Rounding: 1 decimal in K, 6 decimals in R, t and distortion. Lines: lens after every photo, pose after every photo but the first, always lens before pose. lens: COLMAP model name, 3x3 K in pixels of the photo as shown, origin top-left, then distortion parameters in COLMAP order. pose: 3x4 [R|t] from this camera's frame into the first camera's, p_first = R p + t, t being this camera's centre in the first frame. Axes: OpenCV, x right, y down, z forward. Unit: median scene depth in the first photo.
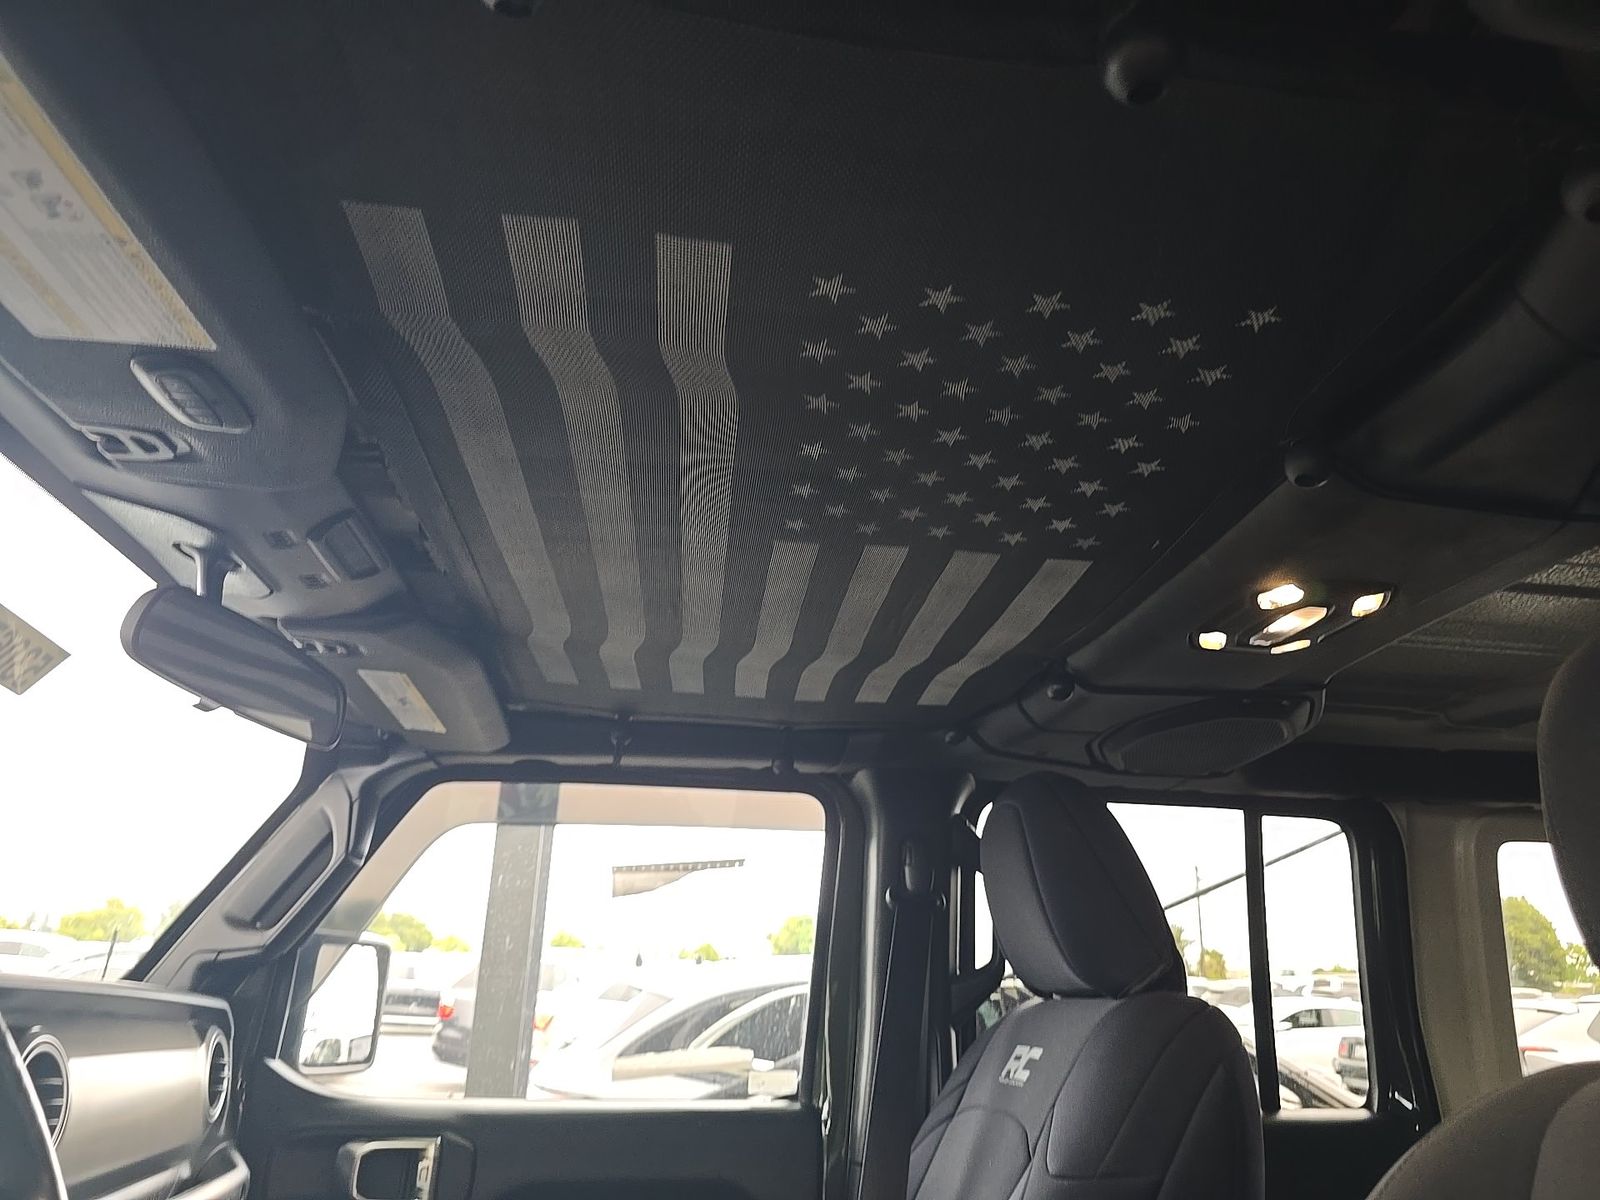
lens RADIAL K [[1080.6, 0, 803.4], [0, 1080.6, 590.3], [0, 0, 1]] dist [0.038570, -0.028495]
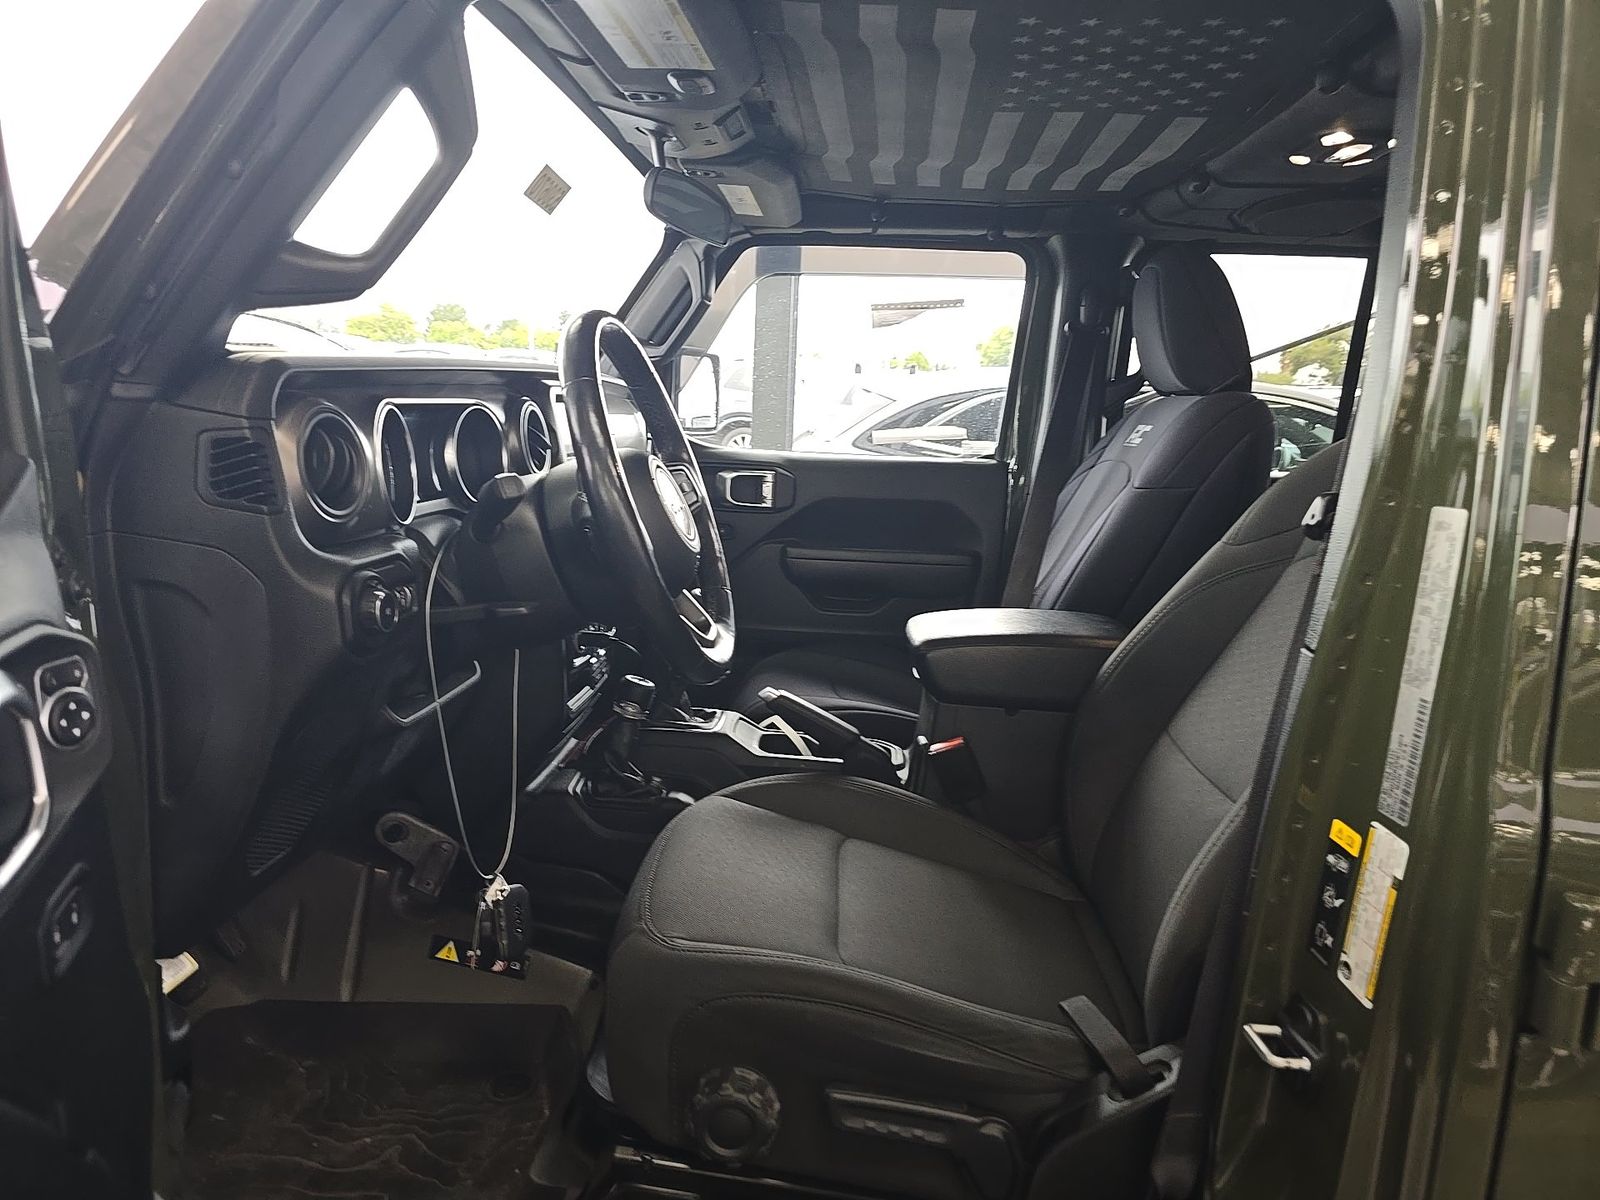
lens RADIAL K [[1080.6, 0, 798.6], [0, 1080.6, 595.3], [0, 0, 1]] dist [0.038570, -0.028495]
pose [[0.981768, 0.052457, -0.182704, 0.013661], [0.048056, 0.861449, 0.505565, -0.178954], [0.183911, -0.505127, 0.843222, -0.519400]]
